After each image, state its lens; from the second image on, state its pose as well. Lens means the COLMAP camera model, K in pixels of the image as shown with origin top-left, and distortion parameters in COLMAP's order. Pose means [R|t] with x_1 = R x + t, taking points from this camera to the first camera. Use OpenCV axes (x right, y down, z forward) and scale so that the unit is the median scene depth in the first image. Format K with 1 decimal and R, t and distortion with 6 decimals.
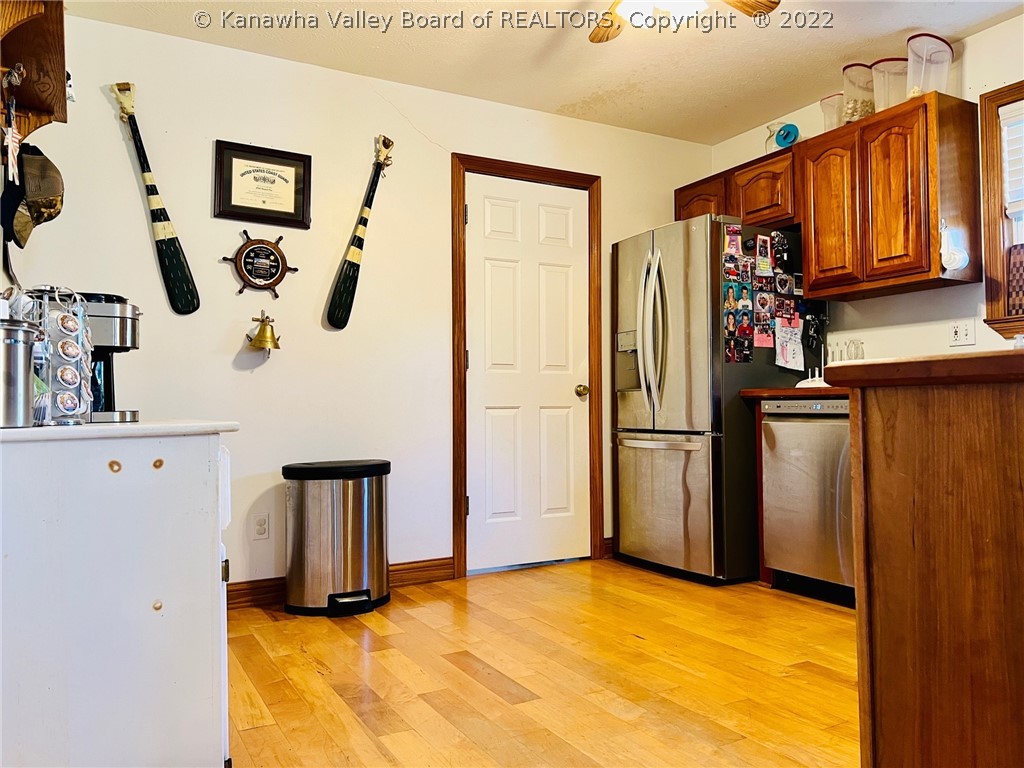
lens RADIAL K [[770.2, 0, 511.3], [0, 770.2, 384.3], [0, 0, 1]] dist [0.007365, -0.000534]
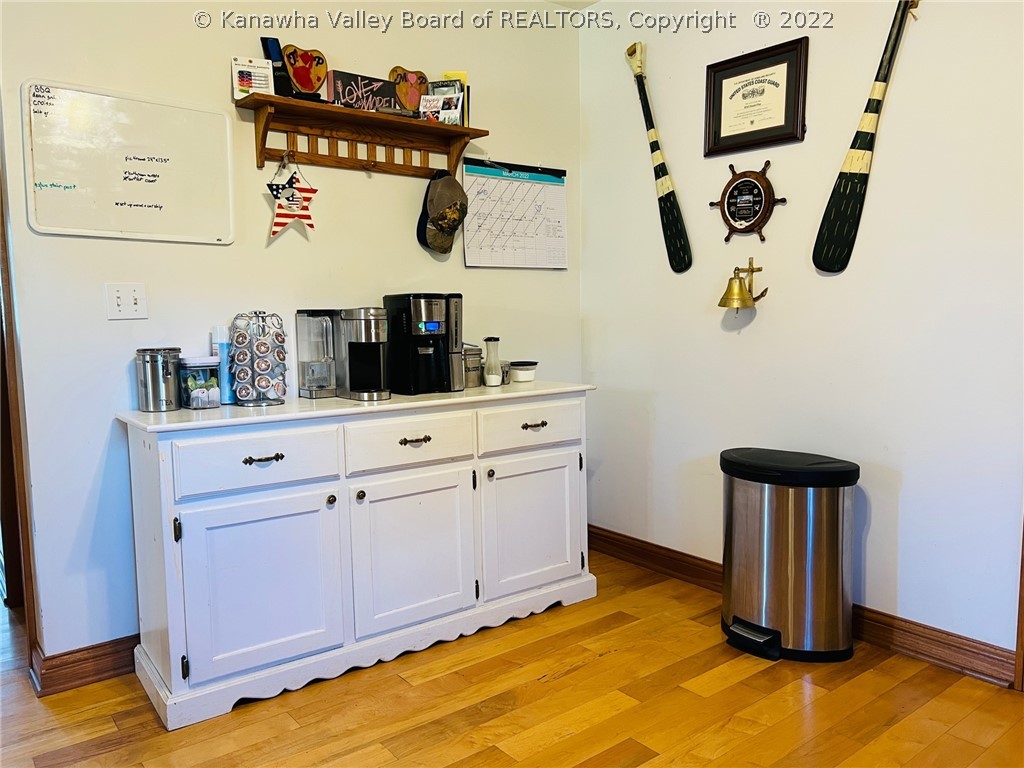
lens RADIAL K [[770.2, 0, 512.1], [0, 770.2, 383.9], [0, 0, 1]] dist [0.007365, -0.000534]
pose [[0.158224, 0.106521, -0.981641, 0.468452], [0.041677, 0.992557, 0.114423, -0.067950], [0.986523, -0.059016, 0.152607, 0.618925]]
